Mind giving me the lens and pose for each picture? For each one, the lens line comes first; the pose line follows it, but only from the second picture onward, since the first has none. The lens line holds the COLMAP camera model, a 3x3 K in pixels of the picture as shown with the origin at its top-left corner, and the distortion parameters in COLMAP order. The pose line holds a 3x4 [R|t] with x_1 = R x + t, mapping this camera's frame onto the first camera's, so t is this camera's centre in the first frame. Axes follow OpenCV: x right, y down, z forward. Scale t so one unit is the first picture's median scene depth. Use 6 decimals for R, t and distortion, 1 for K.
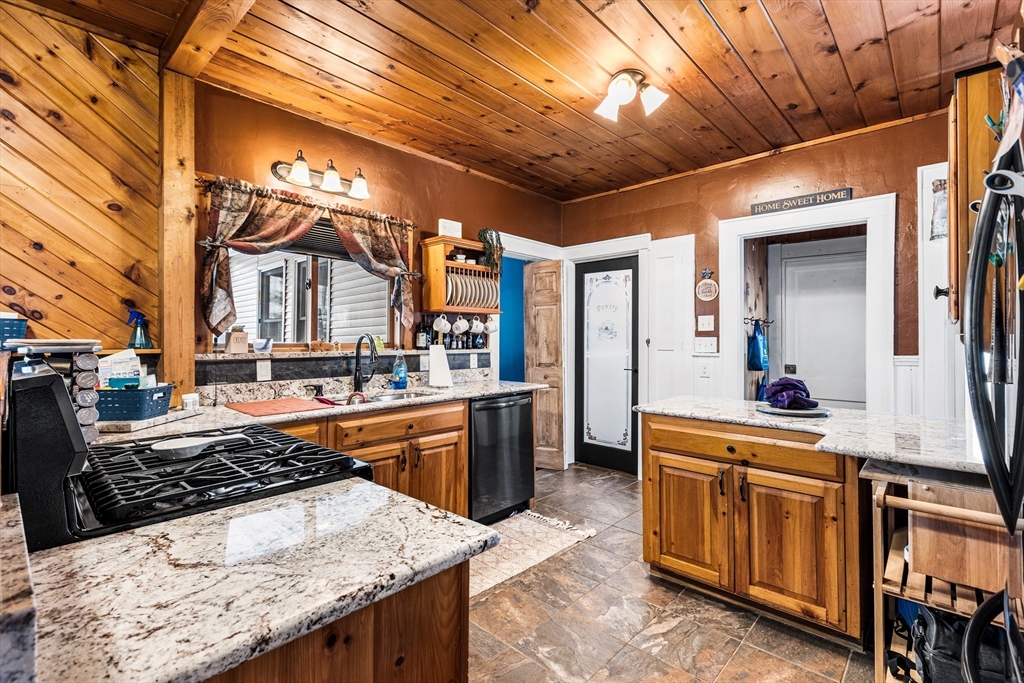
lens RADIAL K [[459.9, 0, 512.2], [0, 459.9, 336.0], [0, 0, 1]] dist [-0.001124, 0.000405]
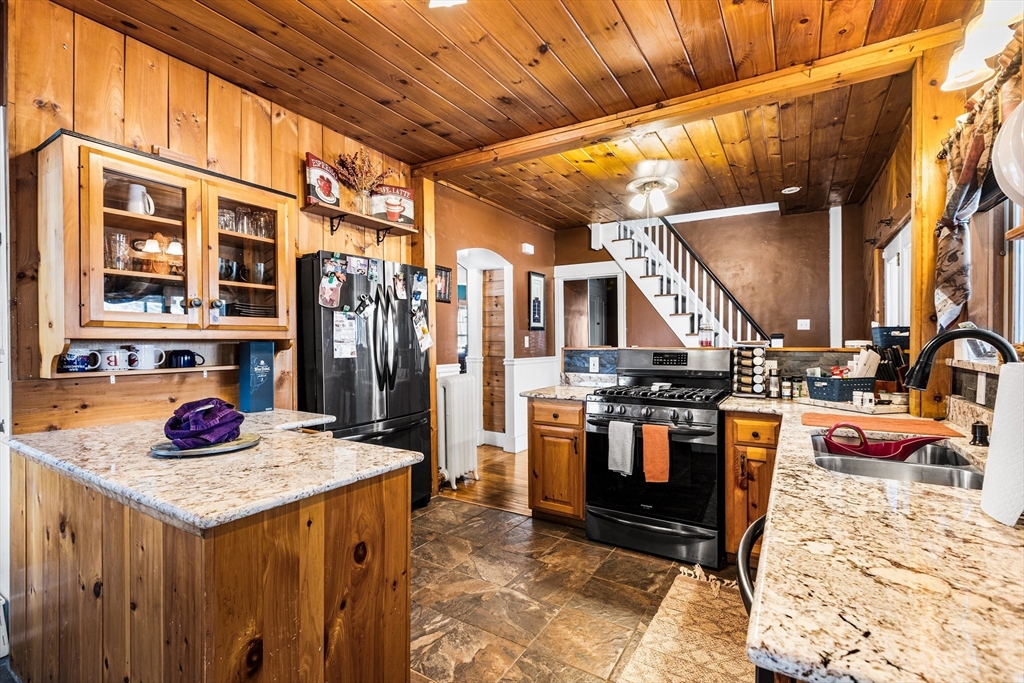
lens RADIAL K [[459.9, 0, 511.1], [0, 459.9, 343.1], [0, 0, 1]] dist [-0.001124, 0.000405]
pose [[-0.980381, 0.003918, -0.197071, 0.242627], [0.003828, 0.999992, 0.000839, 0.006574], [0.197073, 0.000068, -0.980389, 1.459530]]
